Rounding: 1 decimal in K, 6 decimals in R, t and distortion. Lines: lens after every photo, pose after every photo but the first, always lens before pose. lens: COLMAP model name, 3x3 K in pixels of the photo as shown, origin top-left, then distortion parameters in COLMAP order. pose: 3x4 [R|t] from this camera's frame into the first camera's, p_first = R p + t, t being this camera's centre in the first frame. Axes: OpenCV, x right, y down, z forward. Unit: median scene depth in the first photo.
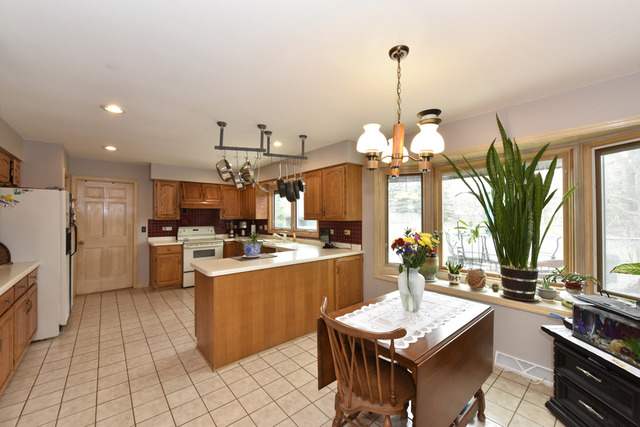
lens RADIAL K [[251.5, 0, 323.3], [0, 251.5, 213.6], [0, 0, 1]] dist [-0.008751, -0.000460]
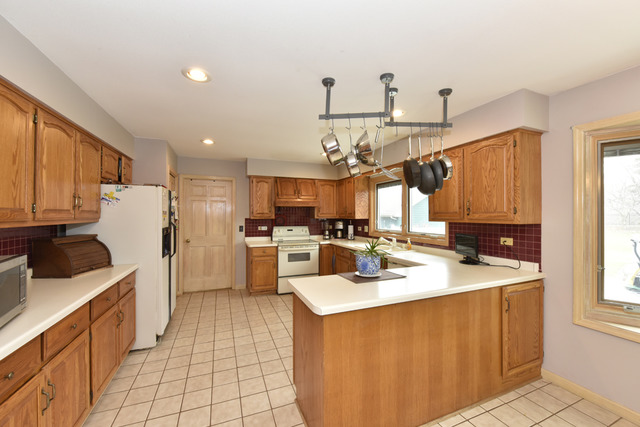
lens RADIAL K [[251.5, 0, 325.5], [0, 251.5, 214.5], [0, 0, 1]] dist [-0.008751, -0.000460]
pose [[0.949172, 0.003298, -0.314741, -0.158747], [-0.000370, 0.999956, 0.009361, -0.000235], [0.314758, -0.008769, 0.949132, 0.278239]]
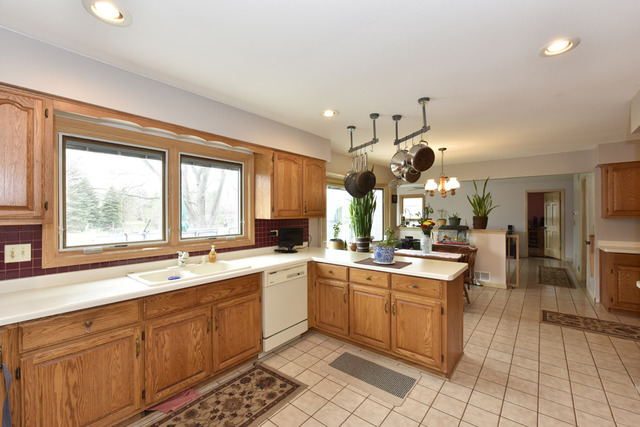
lens RADIAL K [[279.2, 0, 321.4], [0, 279.2, 213.2], [0, 0, 1]] dist [0.000833, 0.000369]
pose [[-0.181402, -0.000275, 0.983409, -1.011683], [-0.012612, 0.999918, -0.002047, 0.012344], [-0.983328, -0.012774, -0.181391, 1.215493]]
